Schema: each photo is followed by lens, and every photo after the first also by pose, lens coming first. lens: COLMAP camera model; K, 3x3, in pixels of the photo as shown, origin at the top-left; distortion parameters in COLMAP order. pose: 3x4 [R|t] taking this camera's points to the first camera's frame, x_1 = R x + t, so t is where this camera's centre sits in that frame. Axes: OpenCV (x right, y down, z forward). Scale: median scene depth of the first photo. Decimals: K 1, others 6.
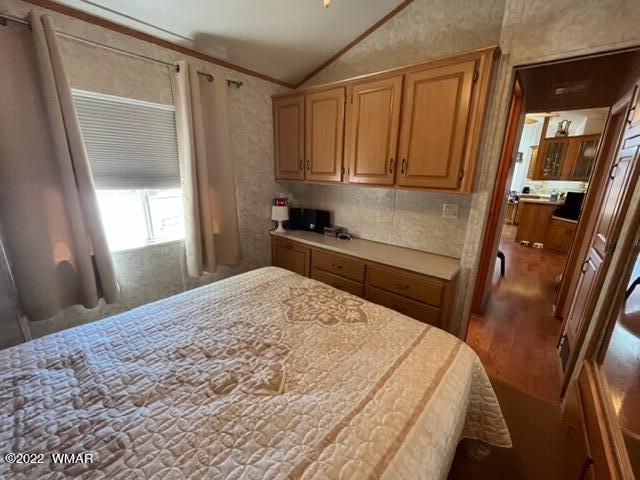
lens RADIAL K [[263.7, 0, 320.6], [0, 263.7, 240.3], [0, 0, 1]] dist [-0.000081, -0.000167]
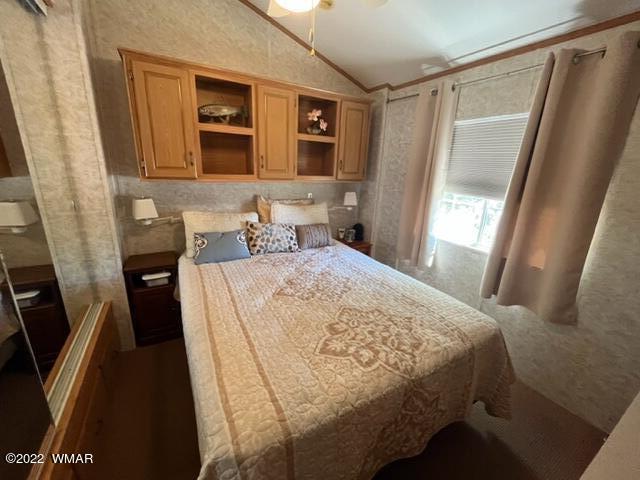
lens RADIAL K [[263.7, 0, 320.6], [0, 263.7, 240.3], [0, 0, 1]] dist [-0.000081, -0.000167]
pose [[-0.341181, 0.224623, -0.912765, 0.857706], [-0.296489, 0.895746, 0.331260, -0.288271], [0.892014, 0.383645, -0.239013, 1.059657]]
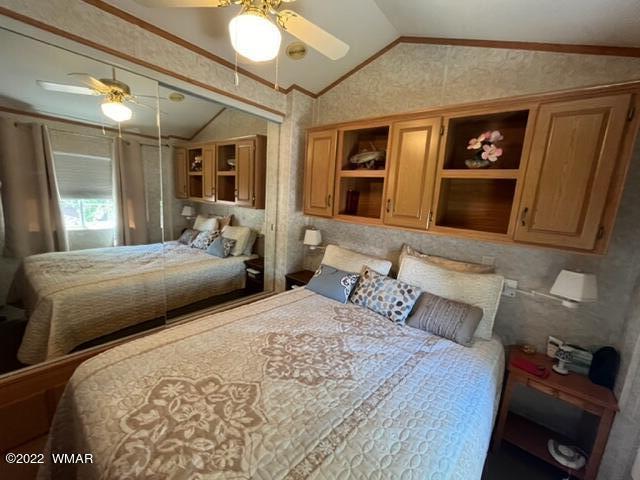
lens RADIAL K [[263.7, 0, 320.6], [0, 263.7, 240.3], [0, 0, 1]] dist [-0.000081, -0.000167]
pose [[-0.996245, -0.084369, -0.019434, -0.267900], [-0.084593, 0.900771, 0.425976, -0.487721], [-0.018434, 0.426020, -0.904526, 1.549457]]
